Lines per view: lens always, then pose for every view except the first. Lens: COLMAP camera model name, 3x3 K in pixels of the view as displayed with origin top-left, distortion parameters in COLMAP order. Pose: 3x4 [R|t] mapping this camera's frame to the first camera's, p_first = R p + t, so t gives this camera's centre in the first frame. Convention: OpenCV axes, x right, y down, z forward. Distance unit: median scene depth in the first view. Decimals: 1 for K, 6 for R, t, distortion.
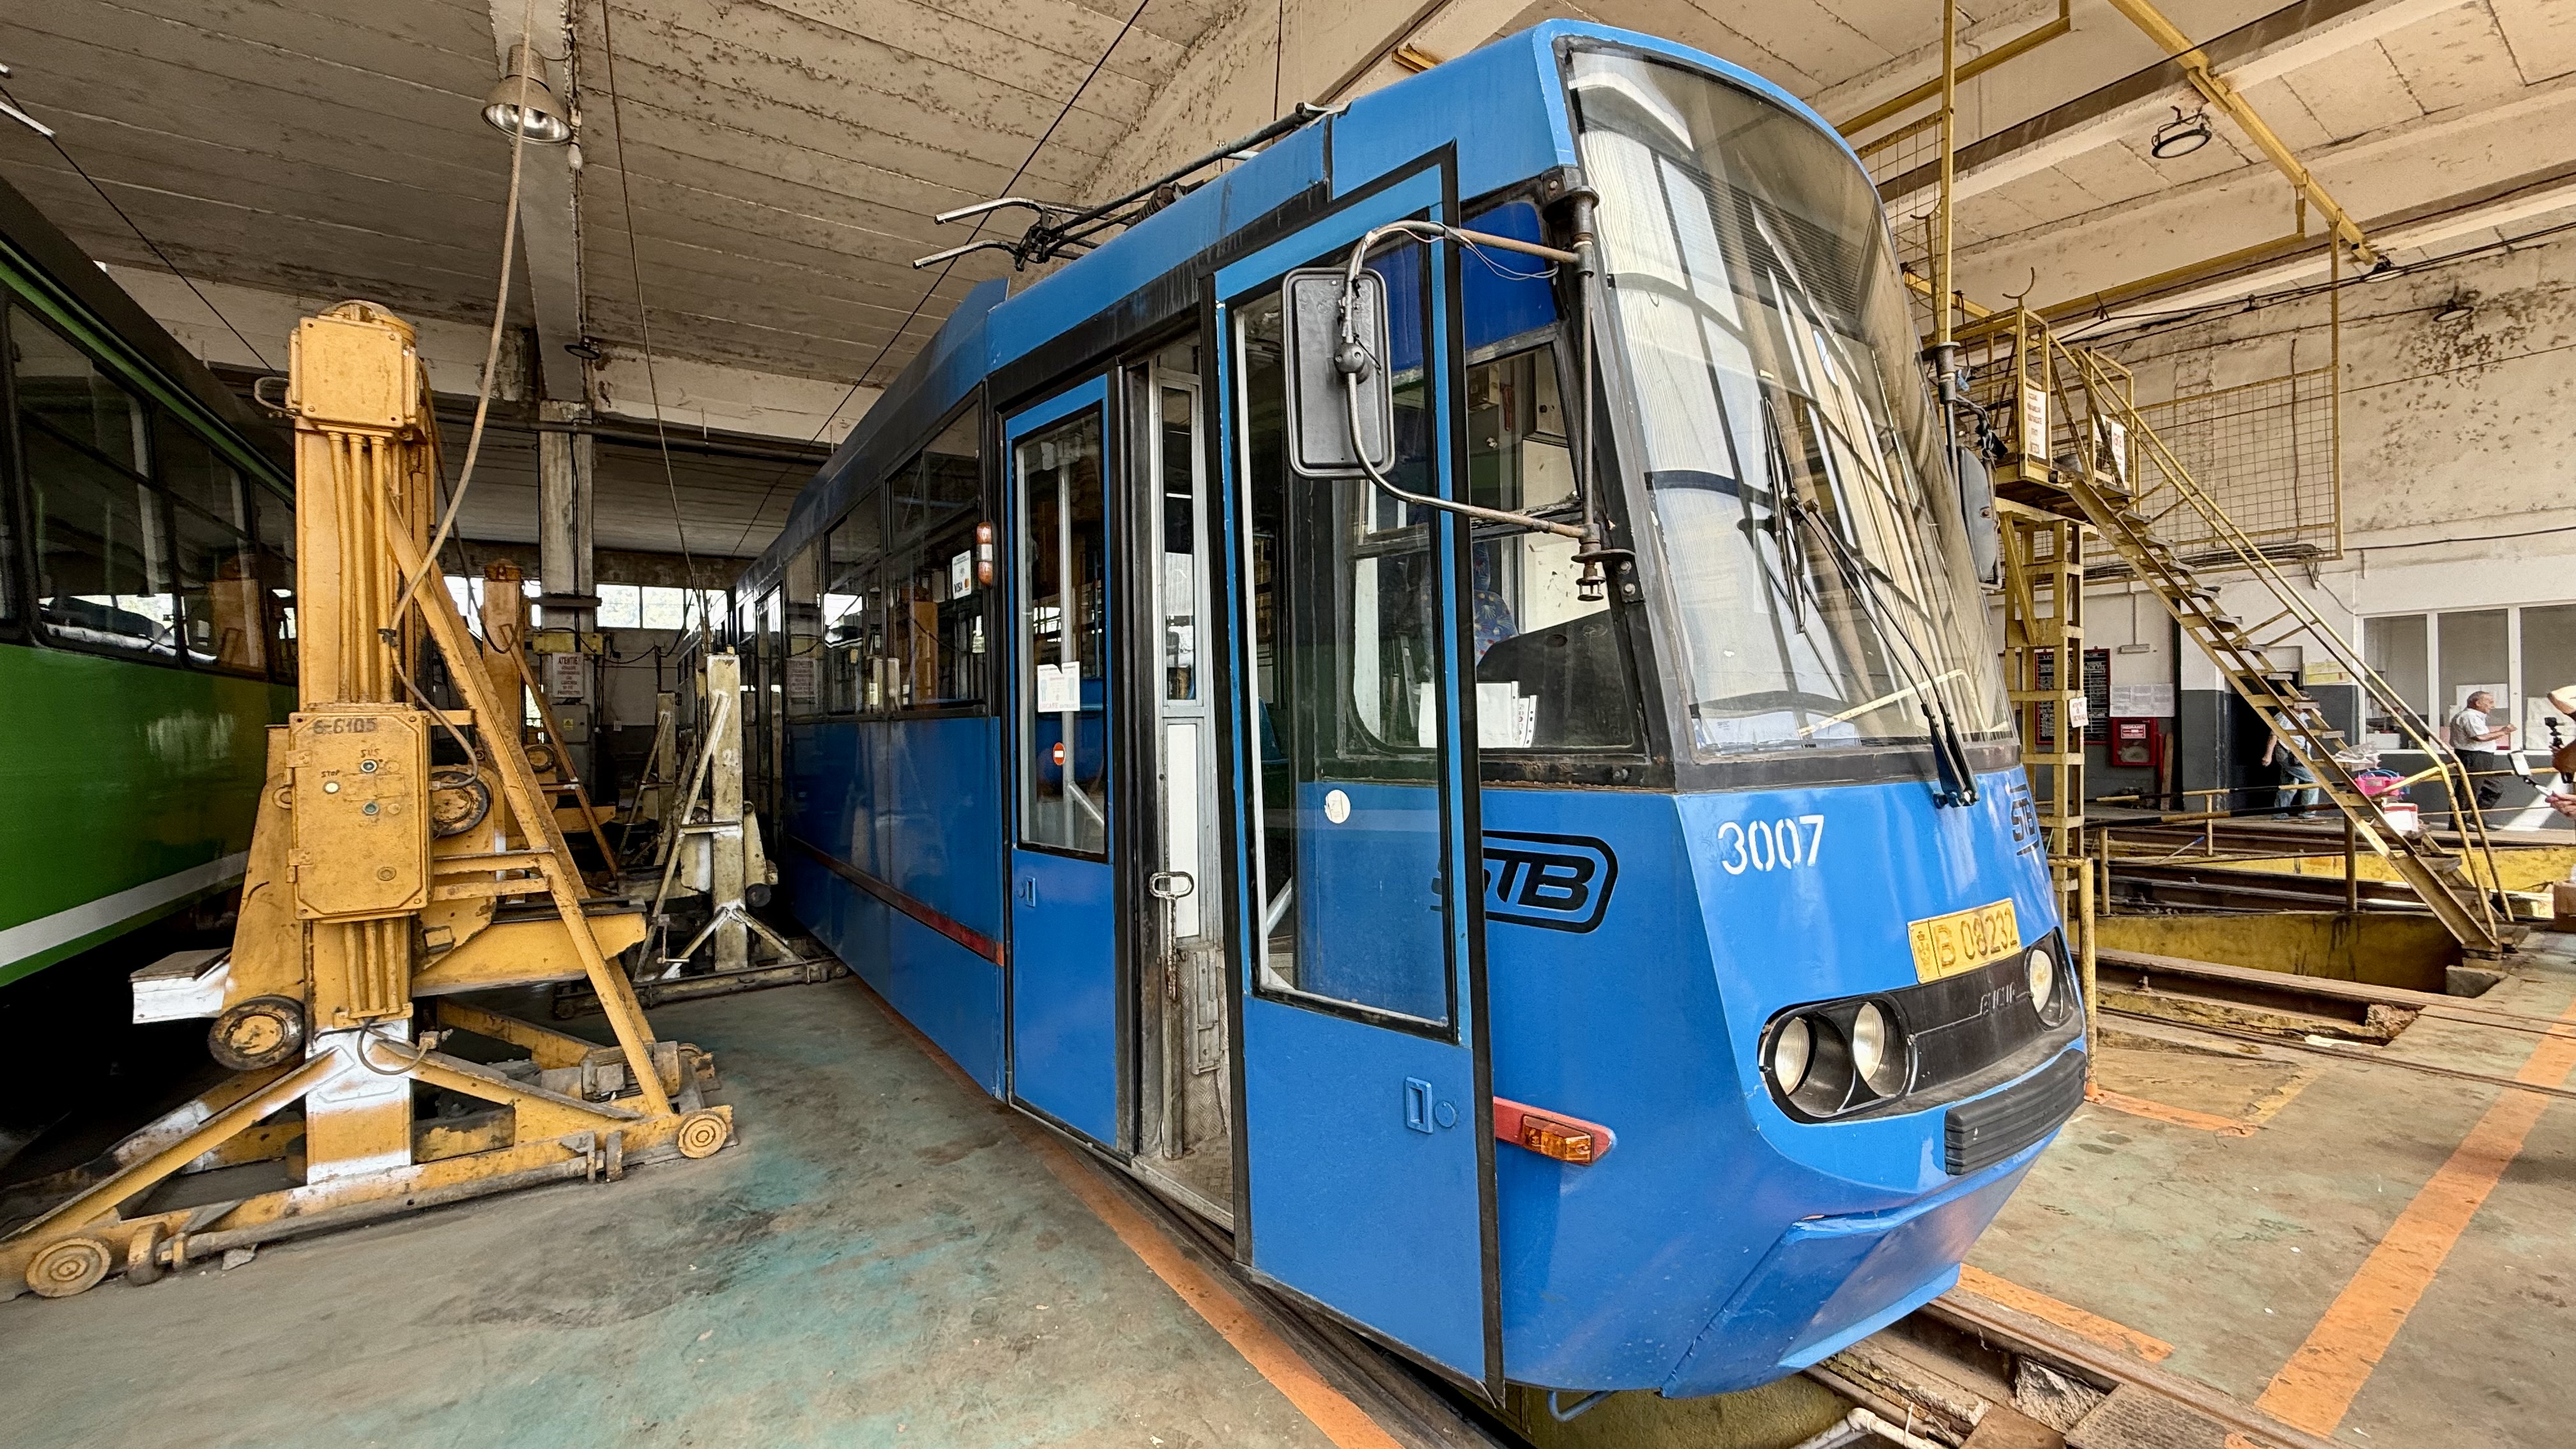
lens RADIAL K [[1021.9, 0, 1288.1], [0, 1021.9, 722.4], [0, 0, 1]] dist [0.000956, 0.000081]
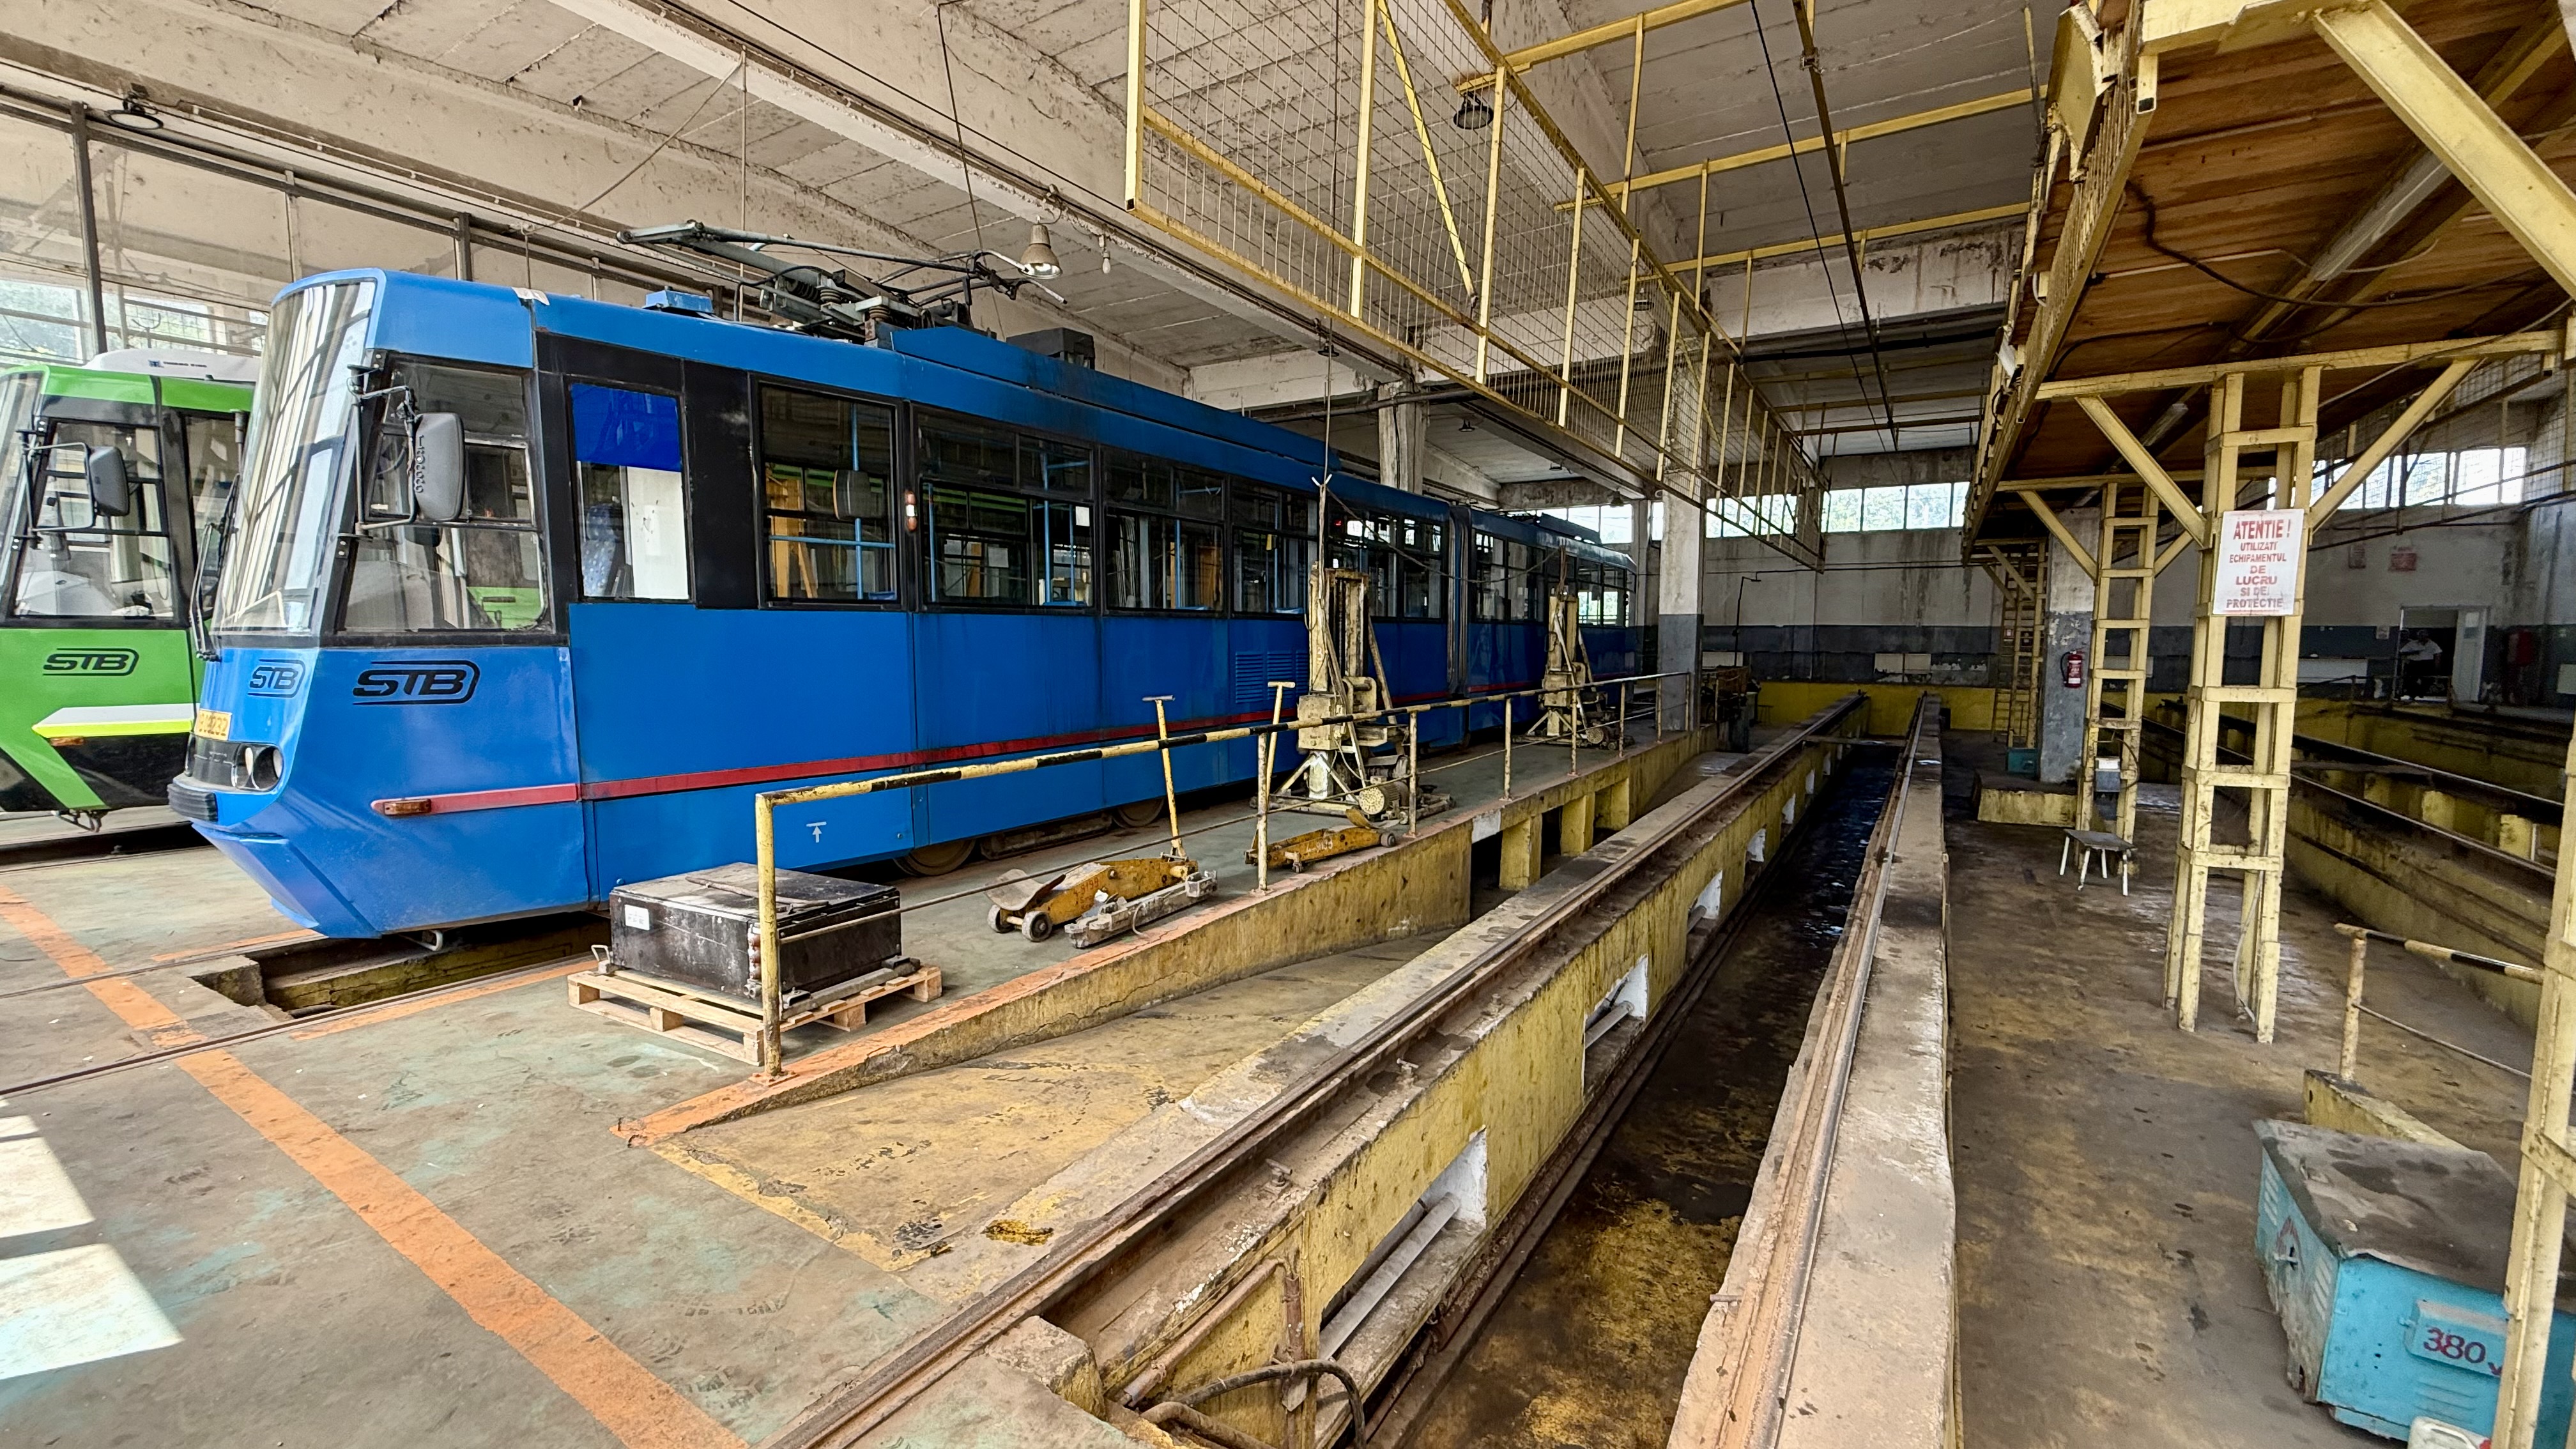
lens RADIAL K [[1021.9, 0, 1288.1], [0, 1021.9, 722.4], [0, 0, 1]] dist [0.000956, 0.000081]
pose [[0.402820, 0.093379, -0.910503, 0.967408], [-0.005507, 0.995011, 0.099609, -0.004346], [0.915263, -0.035110, 0.401325, 0.607620]]
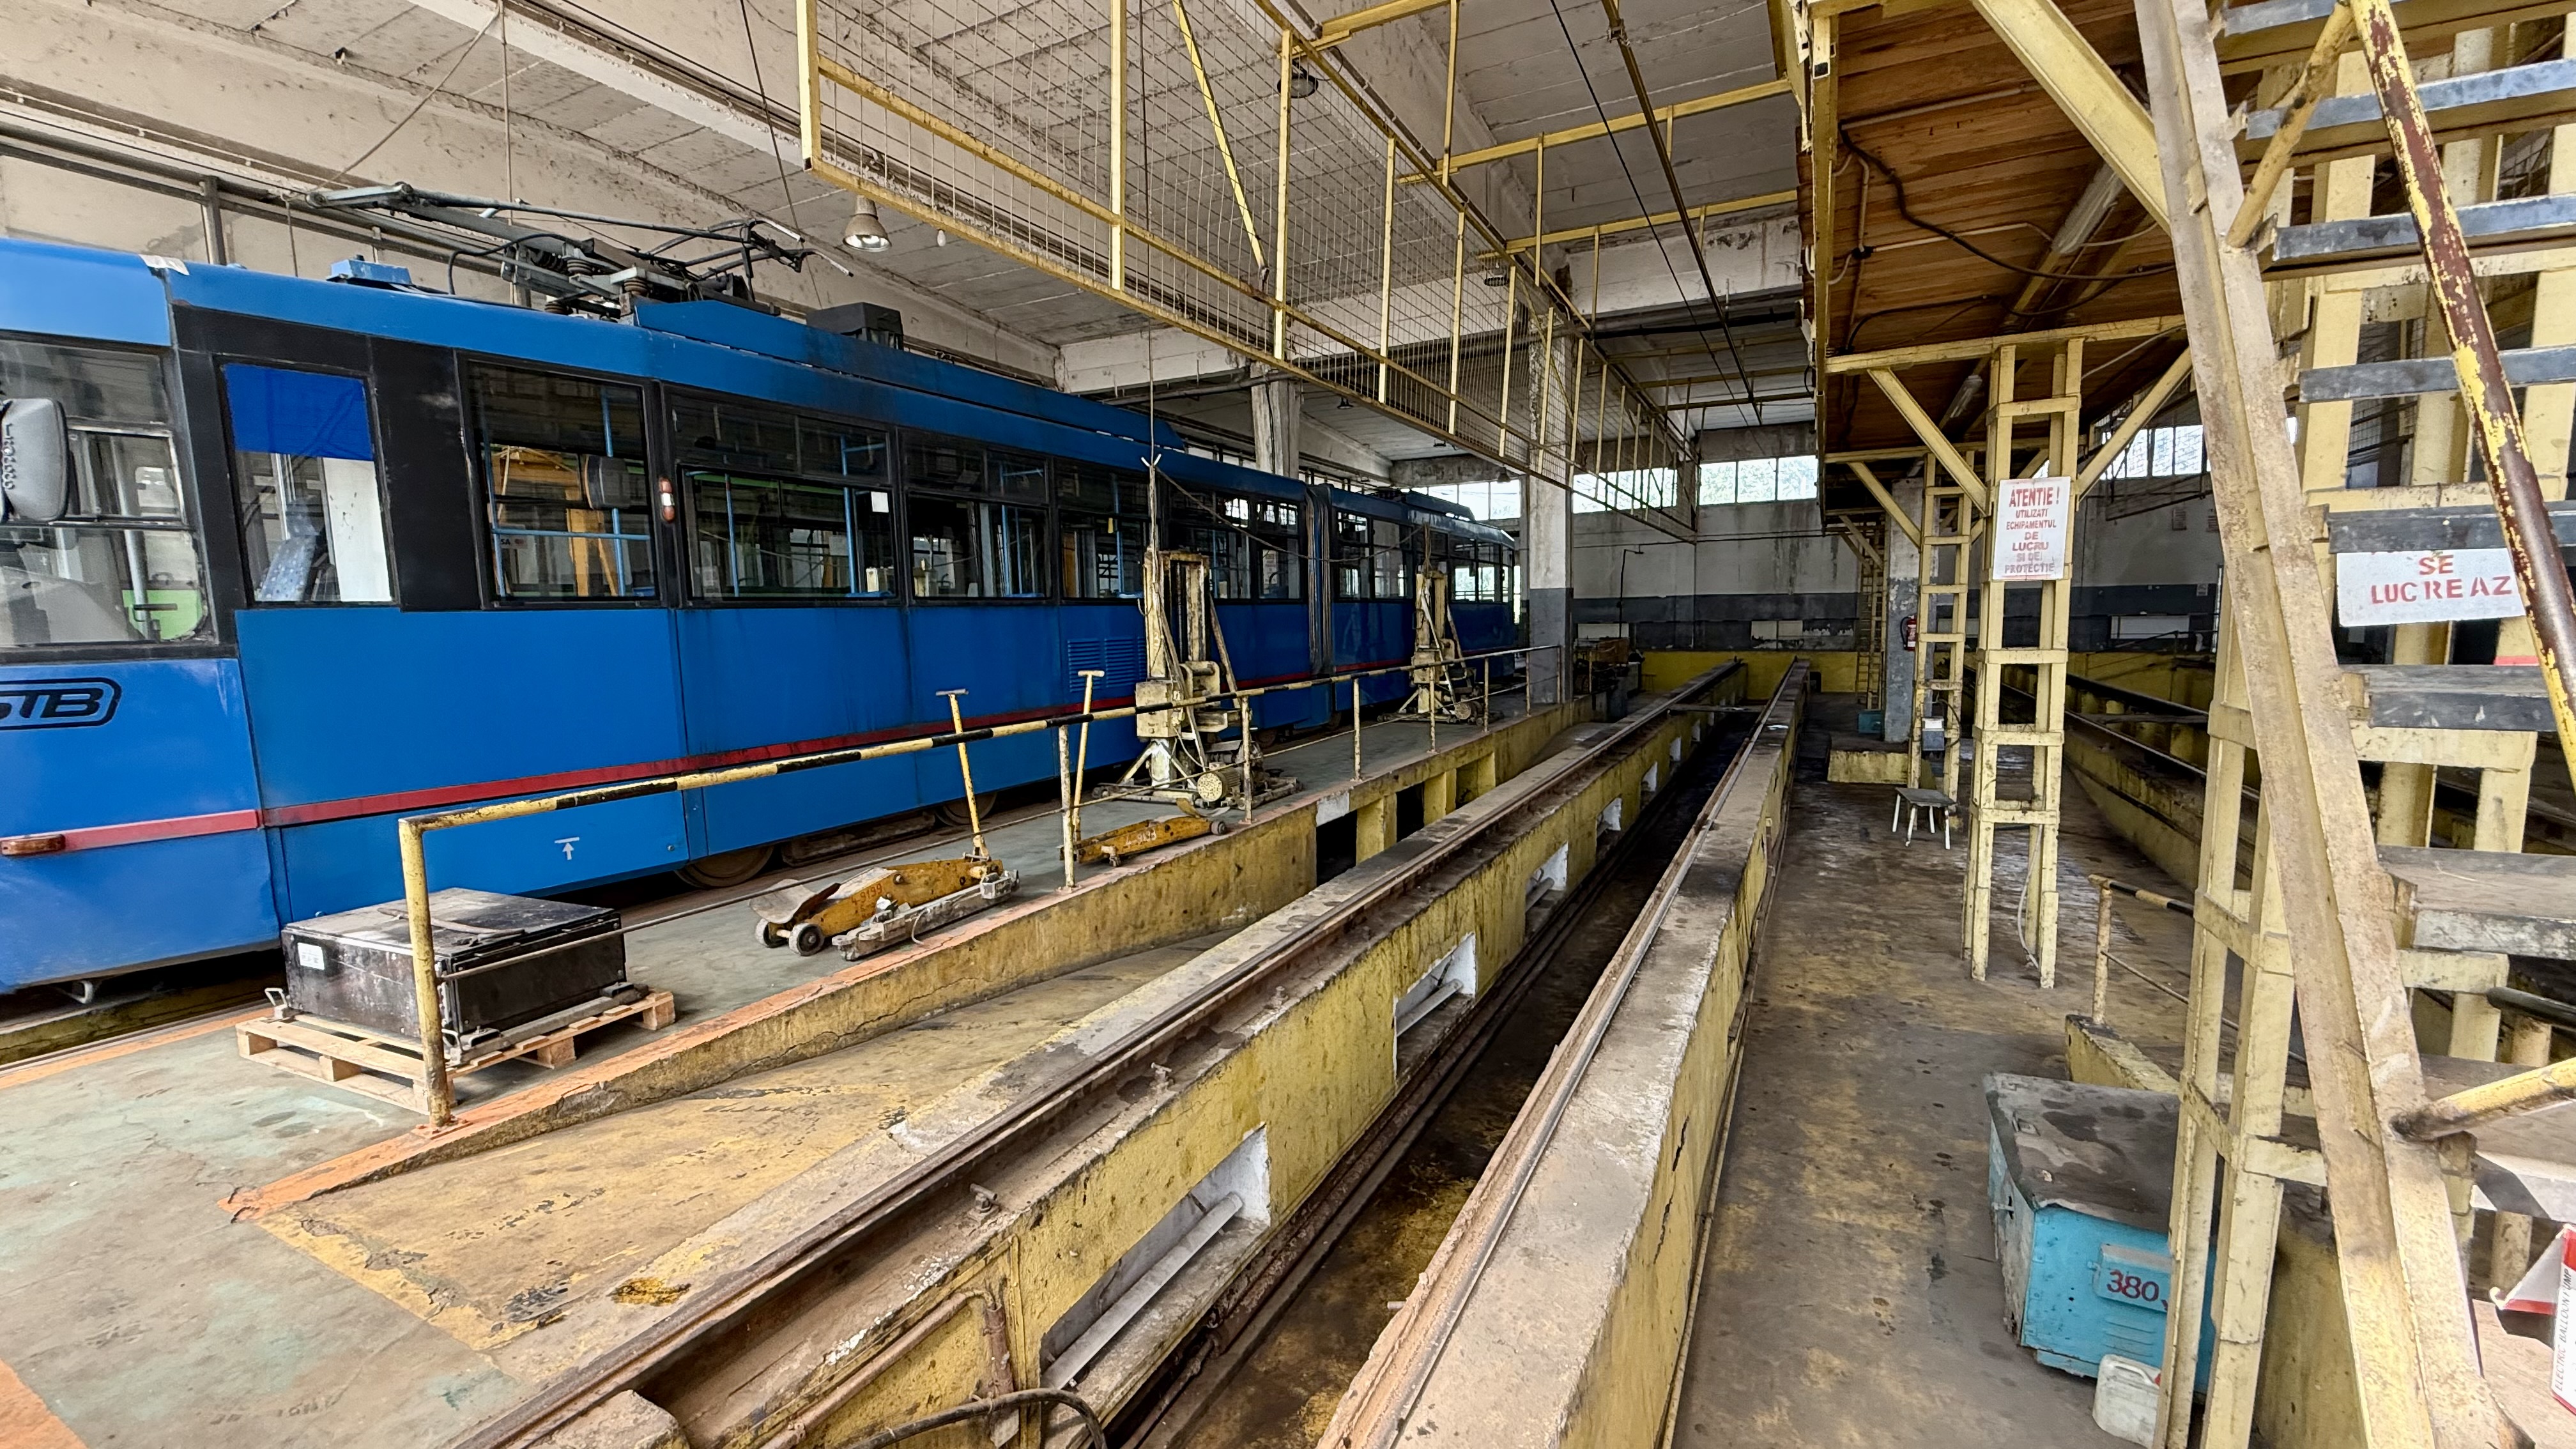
lens RADIAL K [[1021.9, 0, 1288.1], [0, 1021.9, 722.4], [0, 0, 1]] dist [0.000956, 0.000081]
pose [[0.476759, 0.096182, -0.873756, 0.986733], [0.017979, 0.992721, 0.119088, -0.007117], [0.878850, -0.072486, 0.471559, 0.697304]]
